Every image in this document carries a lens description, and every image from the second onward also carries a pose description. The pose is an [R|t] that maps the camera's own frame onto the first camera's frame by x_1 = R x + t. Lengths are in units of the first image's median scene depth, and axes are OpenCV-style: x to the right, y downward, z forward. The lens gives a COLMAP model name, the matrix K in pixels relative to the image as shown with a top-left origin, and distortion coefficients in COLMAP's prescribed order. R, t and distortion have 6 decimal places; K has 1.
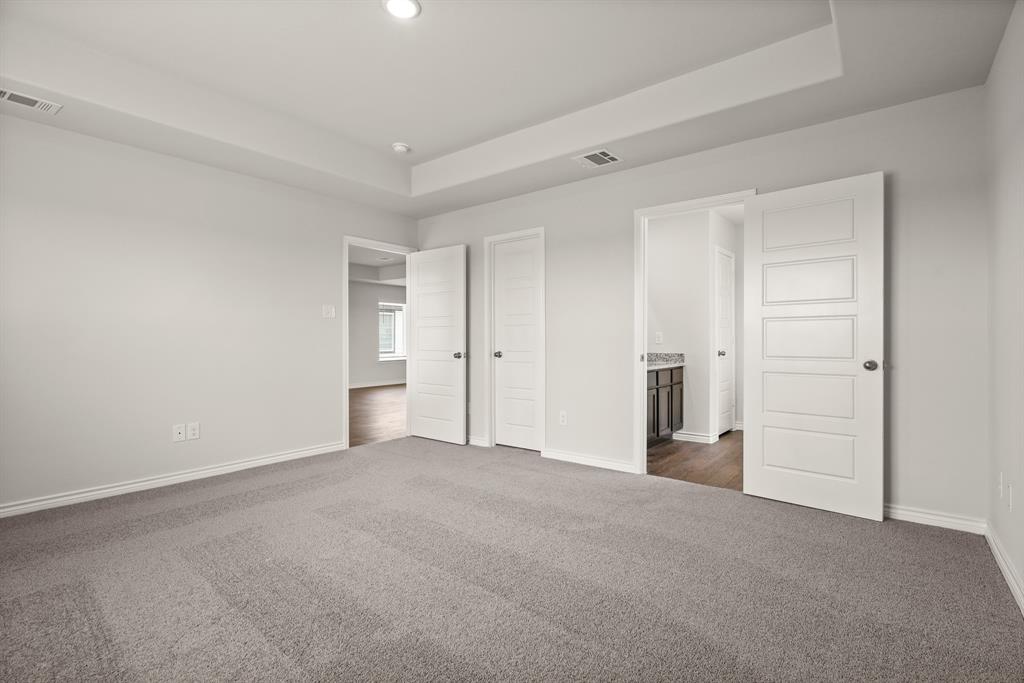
lens RADIAL K [[489.0, 0, 513.3], [0, 489.0, 341.3], [0, 0, 1]] dist [-0.002013, -0.000872]
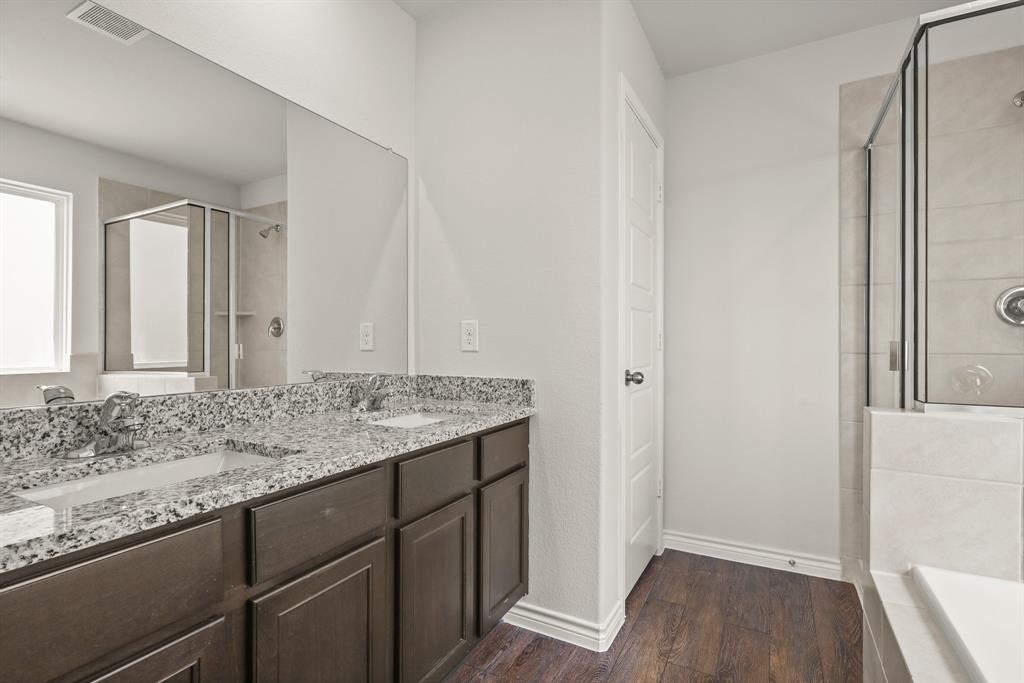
lens RADIAL K [[489.0, 0, 510.2], [0, 489.0, 341.6], [0, 0, 1]] dist [-0.002013, -0.000872]
pose [[0.986521, 0.003737, 0.163594, 0.276065], [-0.003724, 0.999993, -0.000384, -0.002199], [-0.163594, -0.000231, 0.986528, 0.657727]]
